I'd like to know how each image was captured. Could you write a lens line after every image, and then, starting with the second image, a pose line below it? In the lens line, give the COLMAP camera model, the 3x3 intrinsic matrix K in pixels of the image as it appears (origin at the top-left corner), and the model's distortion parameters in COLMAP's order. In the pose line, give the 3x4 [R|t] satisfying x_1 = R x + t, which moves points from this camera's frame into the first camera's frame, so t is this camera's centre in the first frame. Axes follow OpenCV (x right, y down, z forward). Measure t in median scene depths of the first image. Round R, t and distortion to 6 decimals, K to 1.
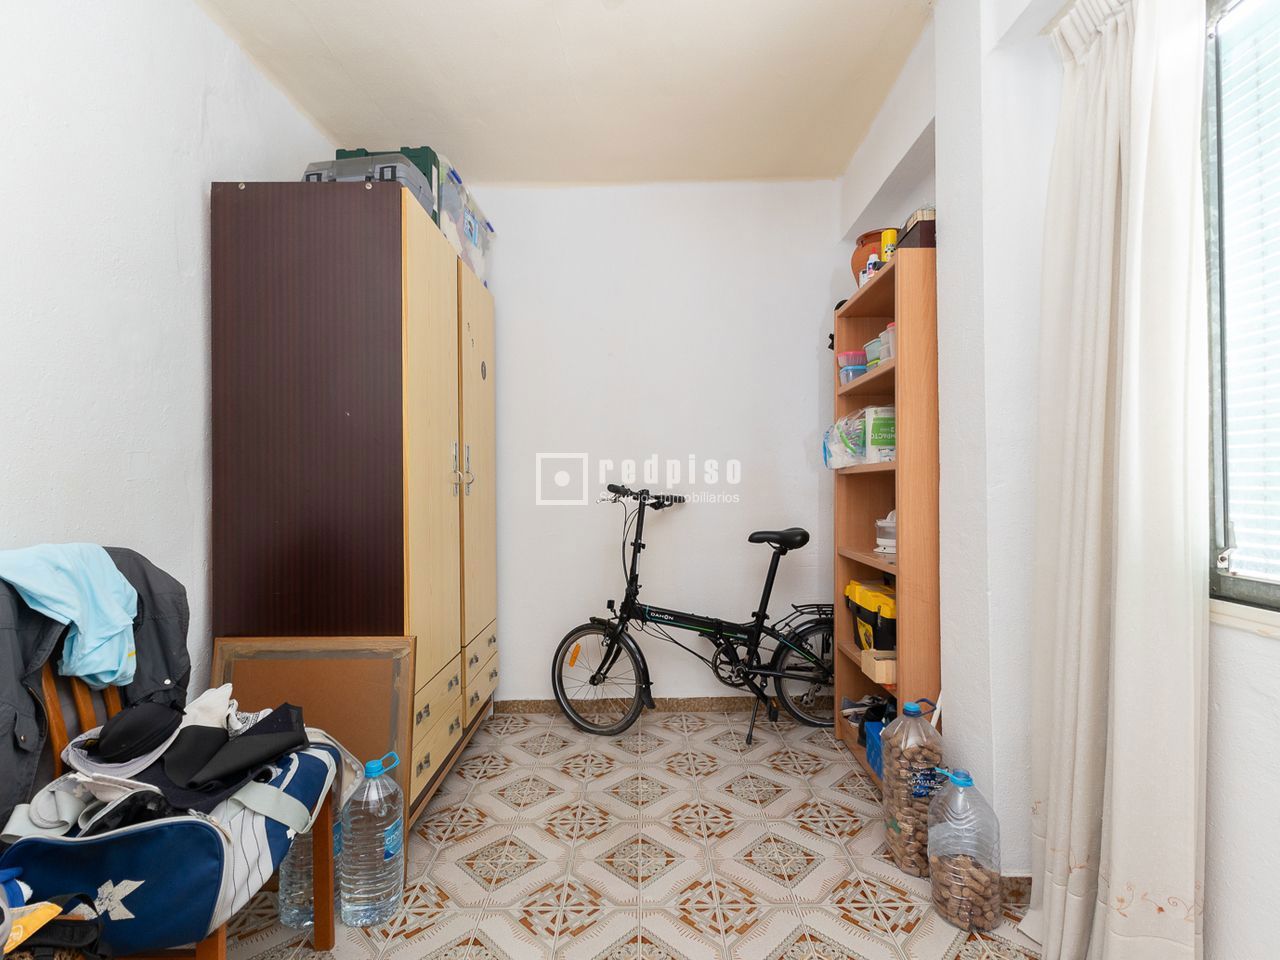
lens RADIAL K [[620.0, 0, 639.5], [0, 620.0, 474.6], [0, 0, 1]] dist [0.009933, -0.001081]
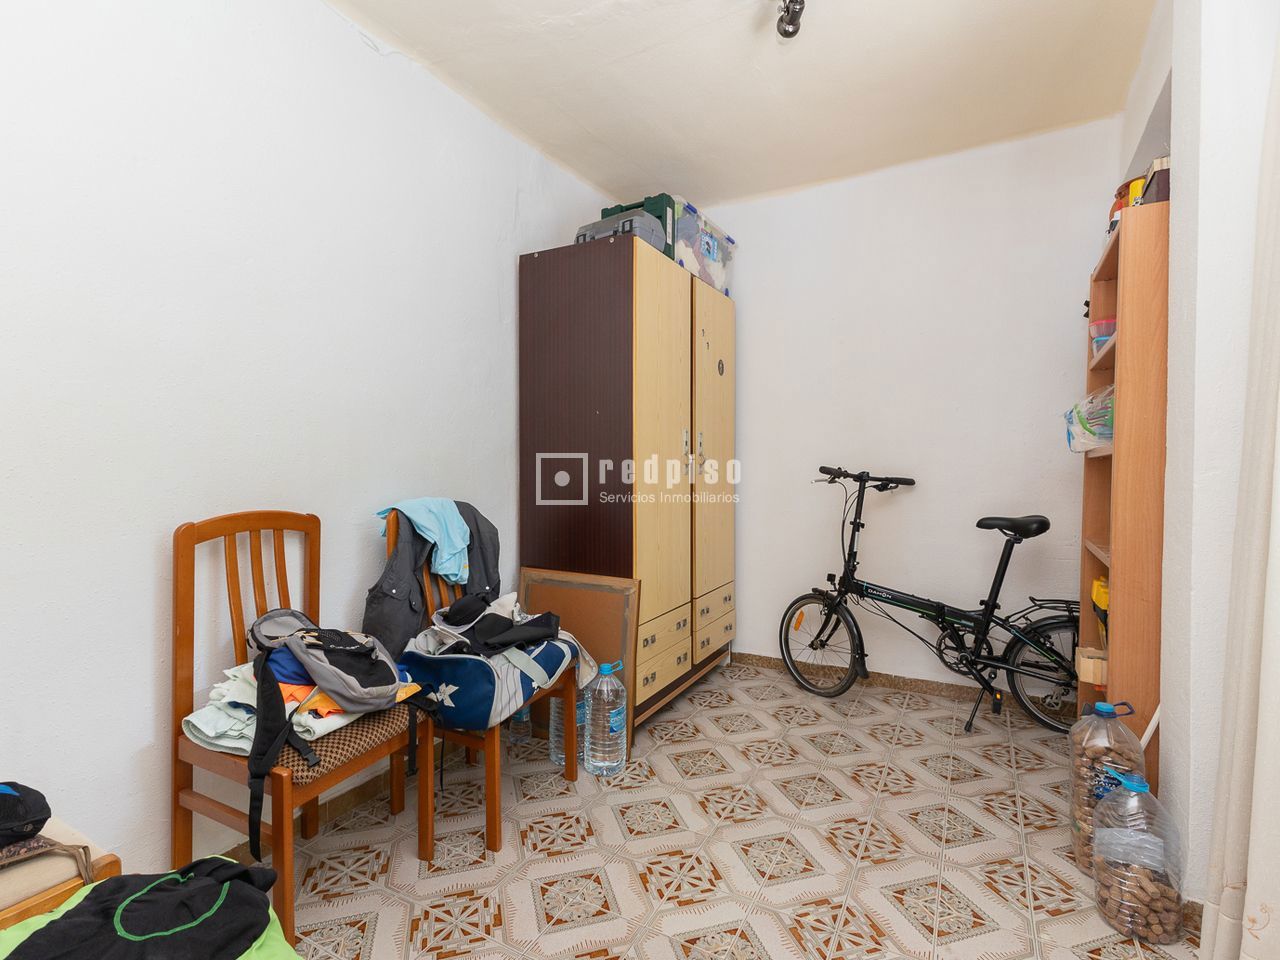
lens RADIAL K [[620.0, 0, 639.5], [0, 620.0, 474.6], [0, 0, 1]] dist [0.009933, -0.001081]
pose [[0.878548, 0.017669, -0.477328, 0.203181], [-0.002826, 0.999490, 0.031796, -0.004005], [0.477646, -0.026585, 0.878150, -0.118078]]
